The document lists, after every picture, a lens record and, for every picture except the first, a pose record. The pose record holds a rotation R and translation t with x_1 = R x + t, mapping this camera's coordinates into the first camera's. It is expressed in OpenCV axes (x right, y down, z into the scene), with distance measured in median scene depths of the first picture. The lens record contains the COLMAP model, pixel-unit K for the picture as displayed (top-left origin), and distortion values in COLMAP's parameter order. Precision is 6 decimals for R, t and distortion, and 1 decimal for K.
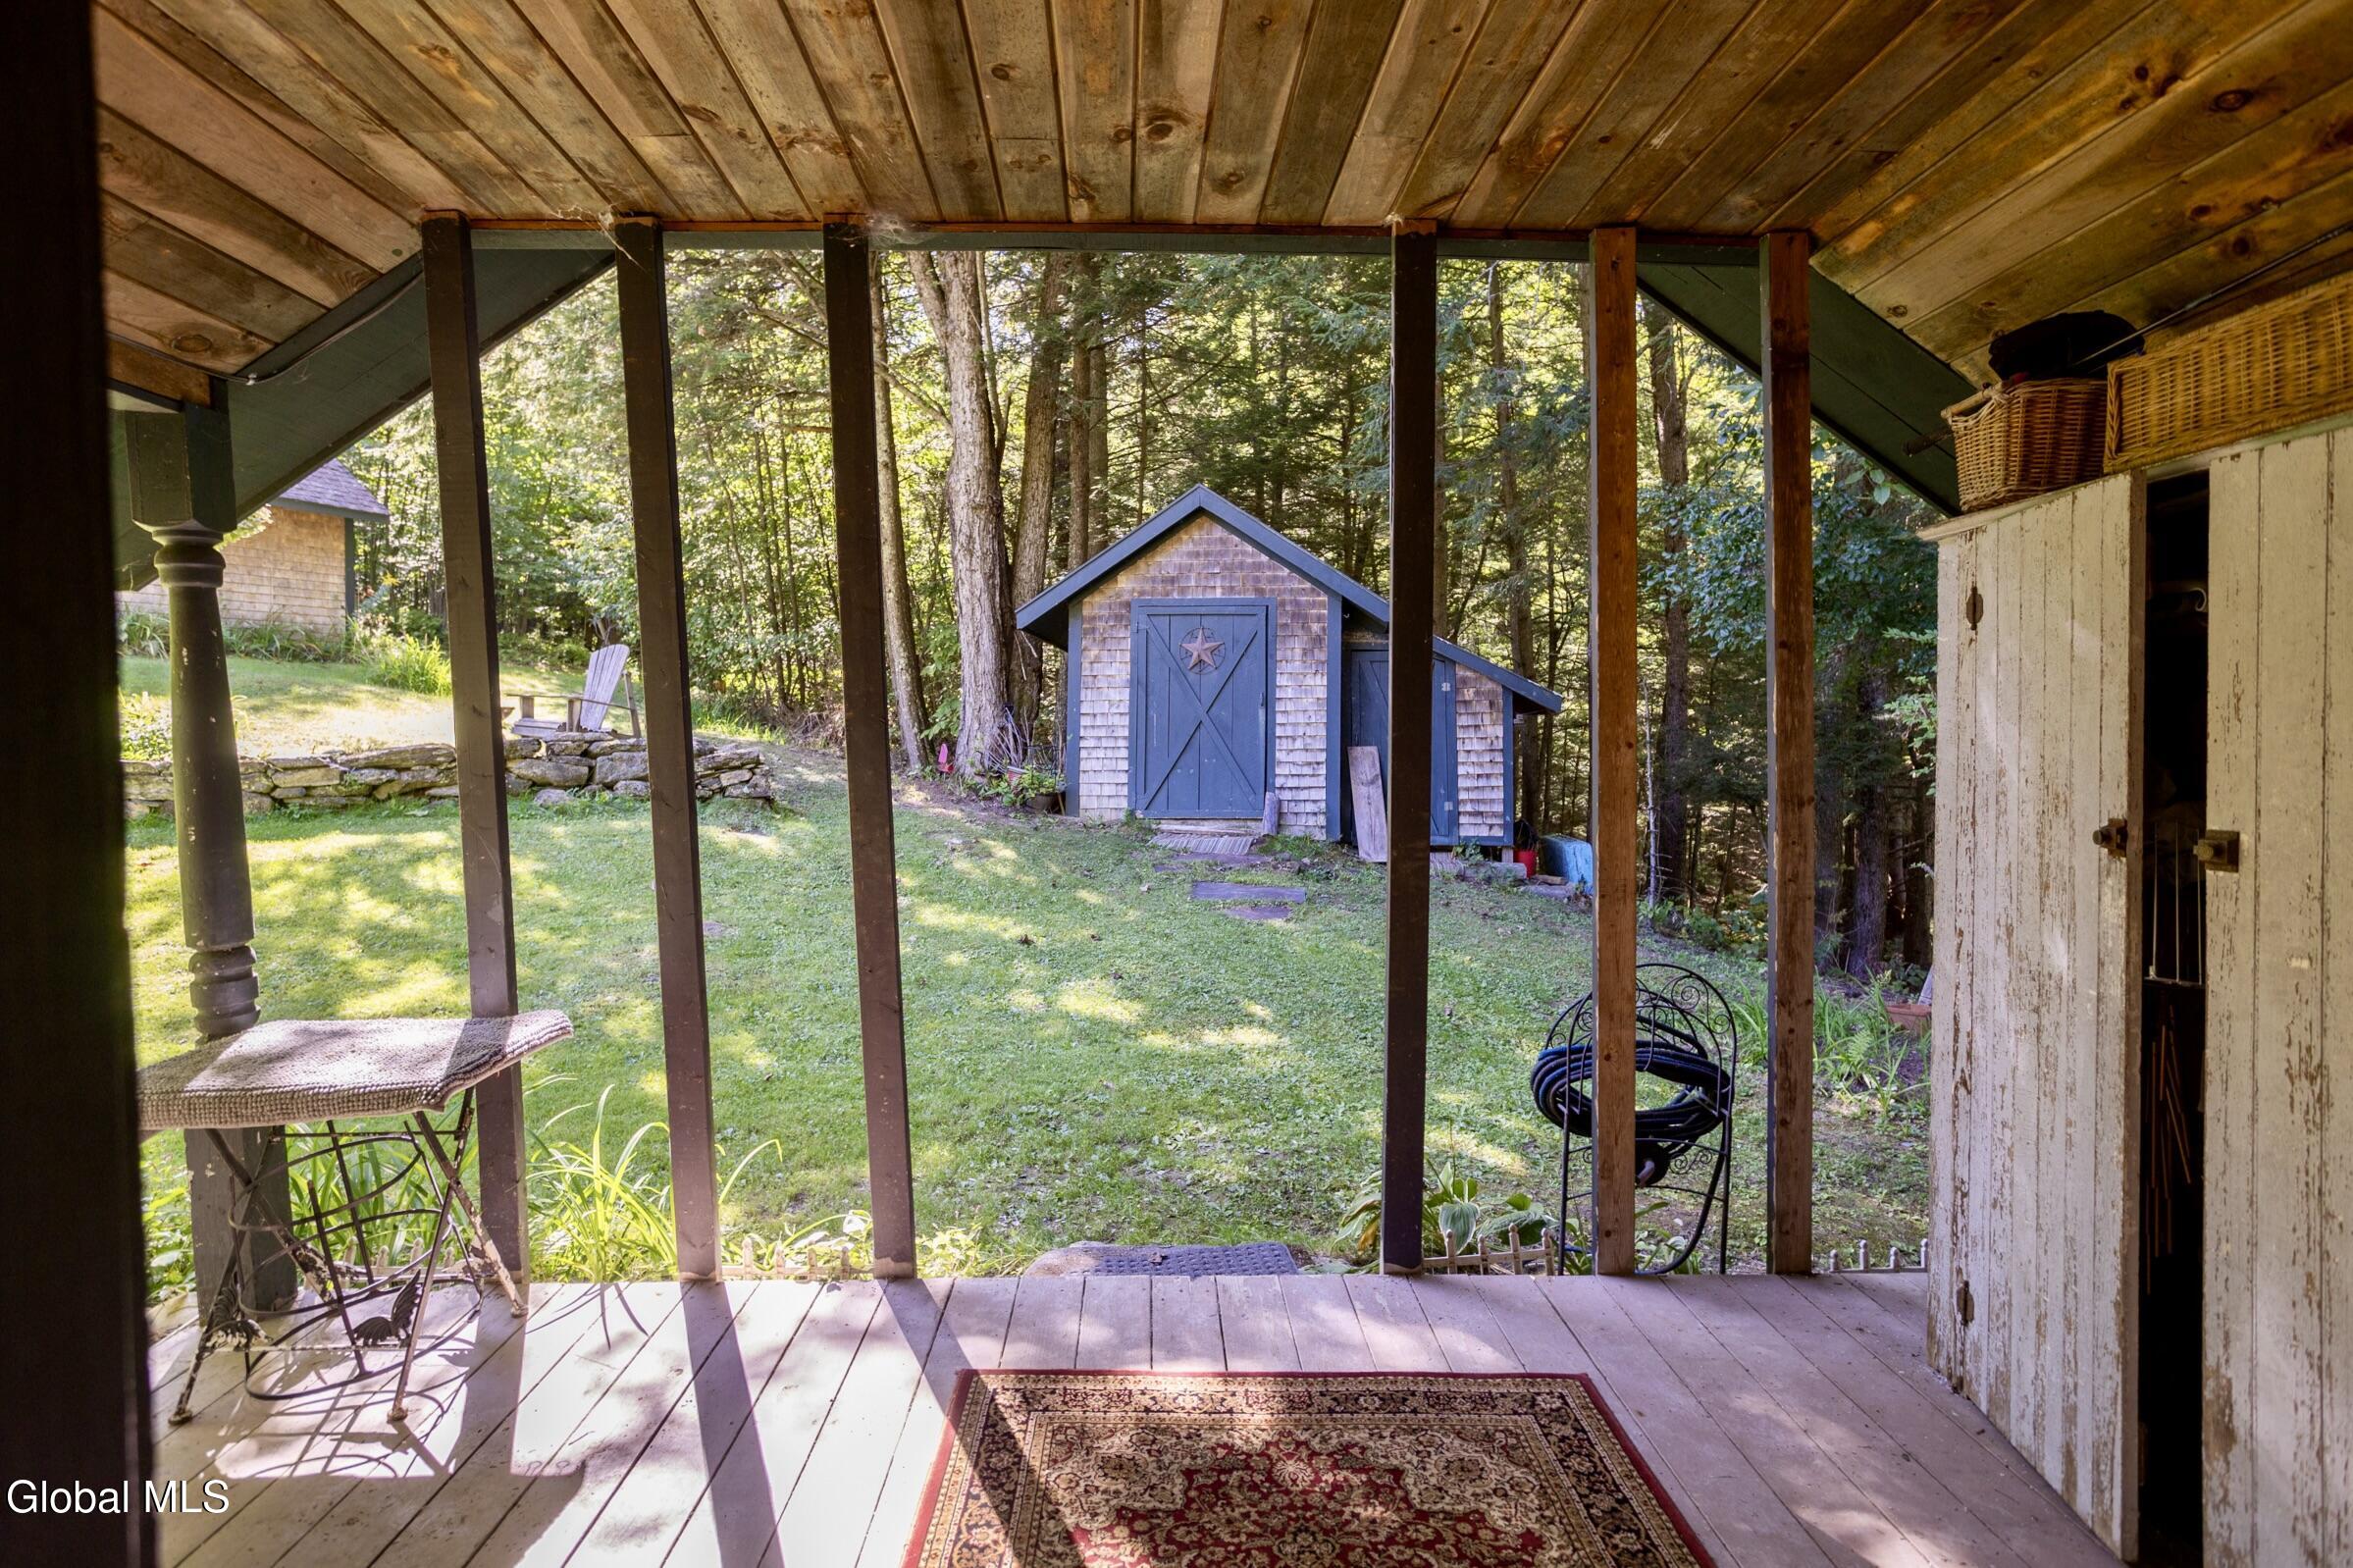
lens RADIAL K [[1144.3, 0, 1179.5], [0, 1144.3, 767.9], [0, 0, 1]] dist [-0.060841, 0.024737]
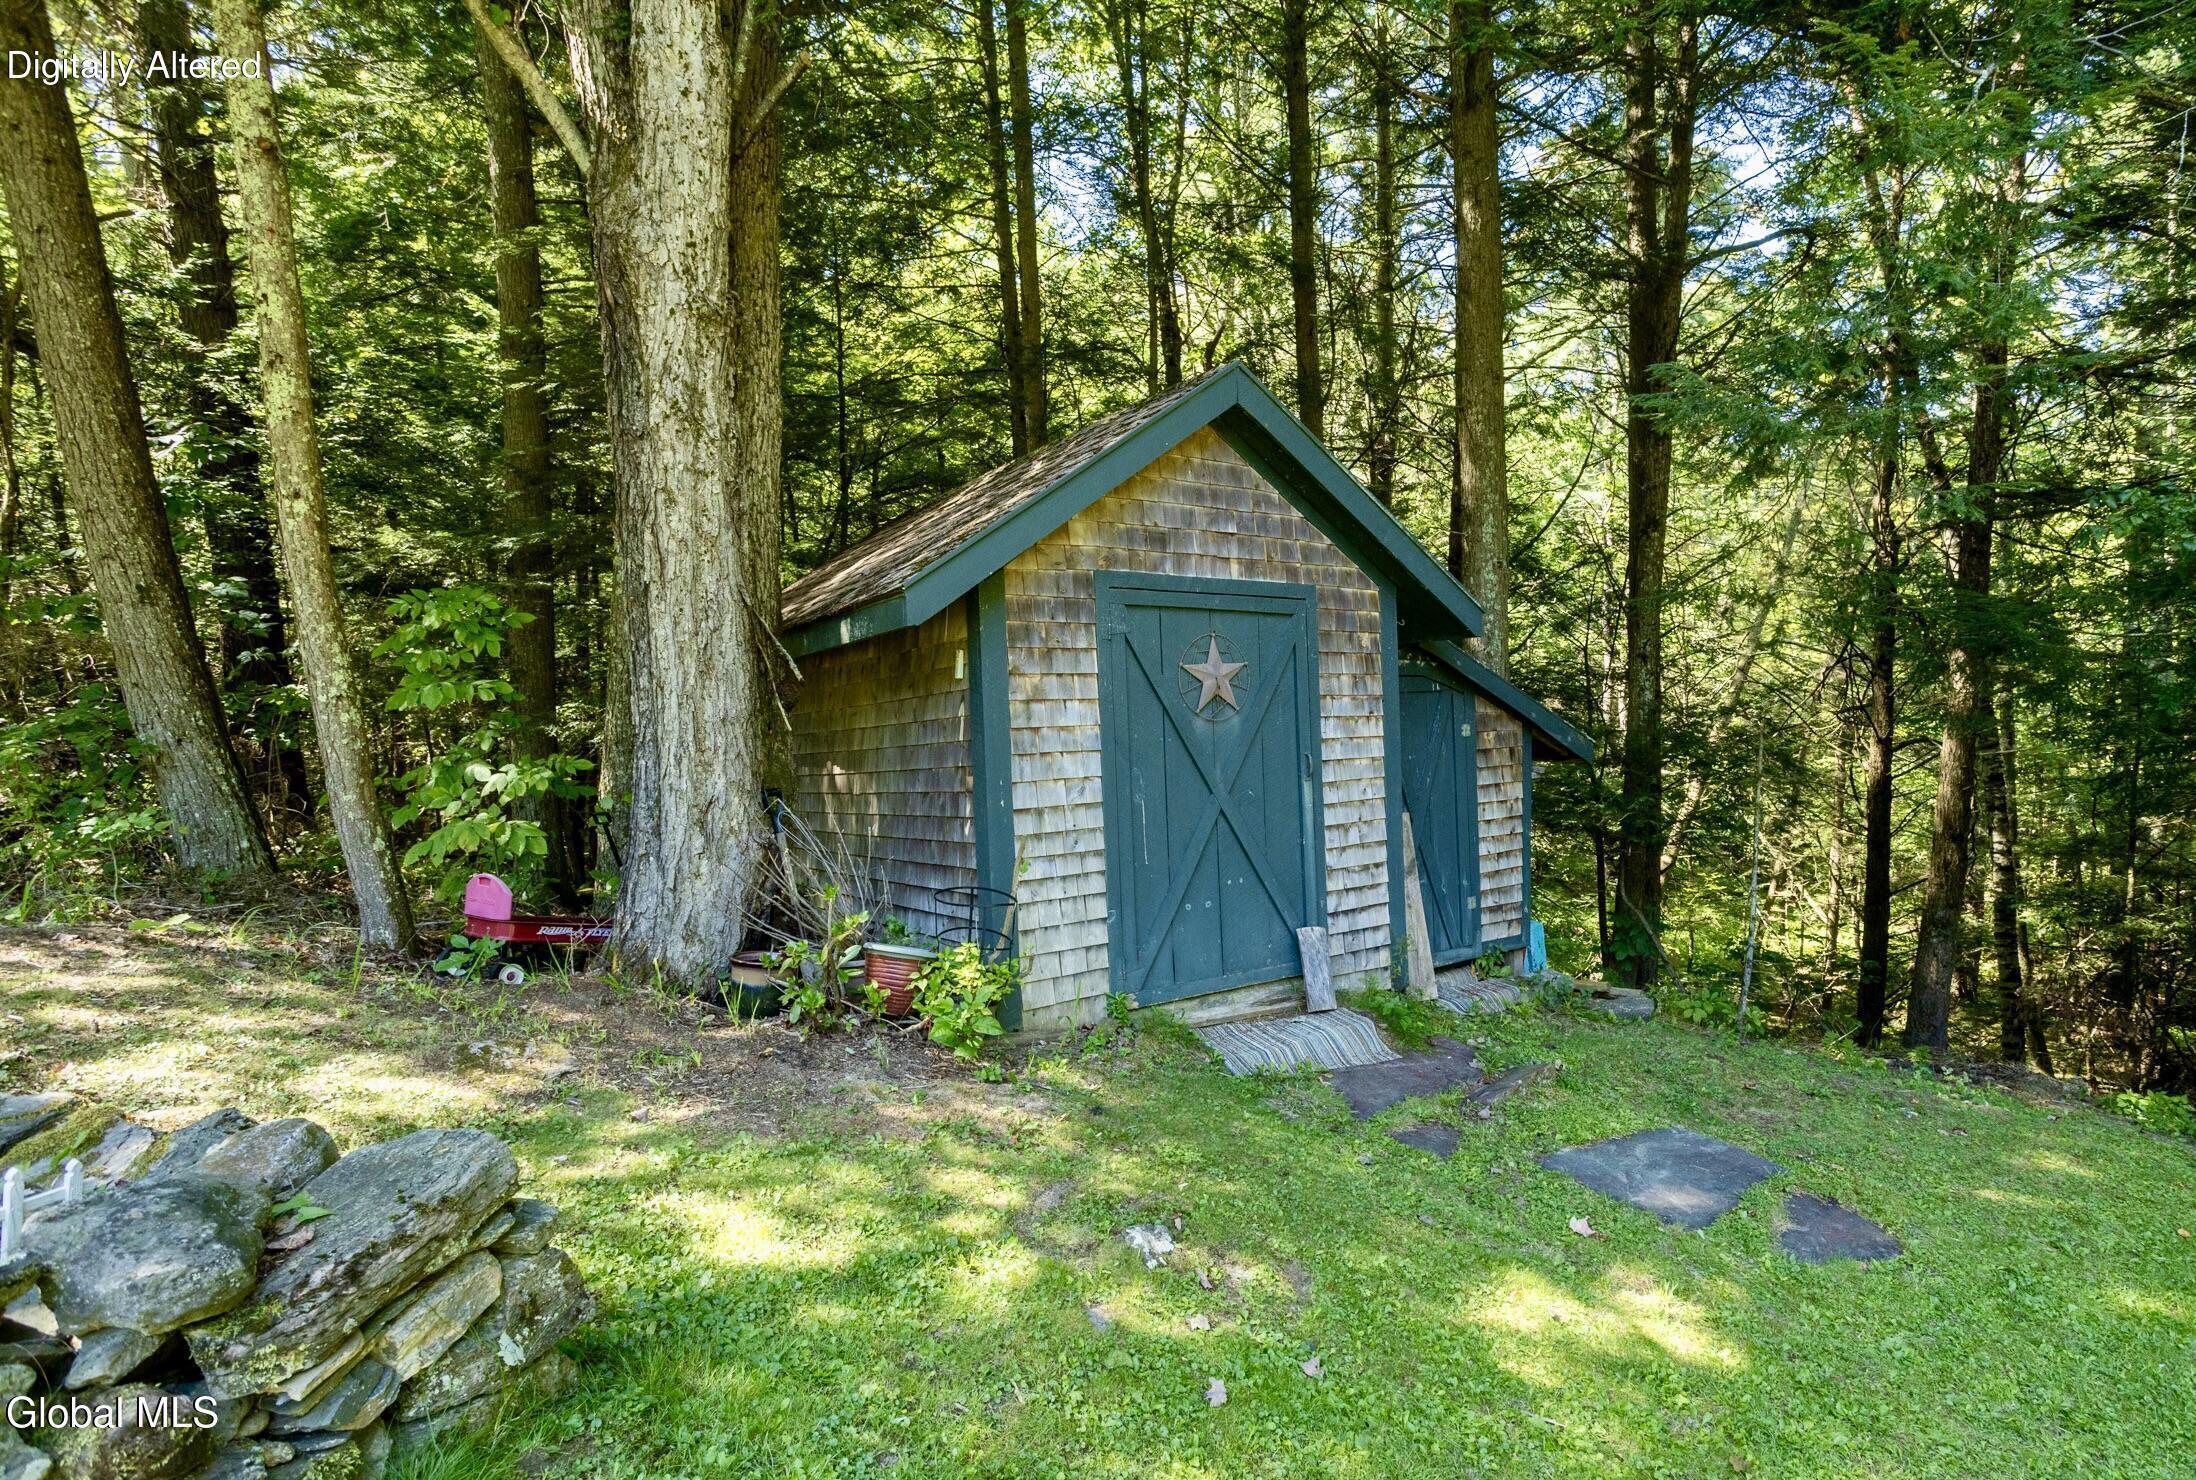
lens RADIAL K [[1100.9, 0, 1098.3], [0, 1100.9, 773.7], [0, 0, 1]] dist [-0.049097, 0.000069]
pose [[0.743447, -0.061302, 0.665979, -0.363329], [0.033404, 0.997951, 0.054569, -0.086927], [-0.667960, -0.018323, 0.743971, 0.649457]]
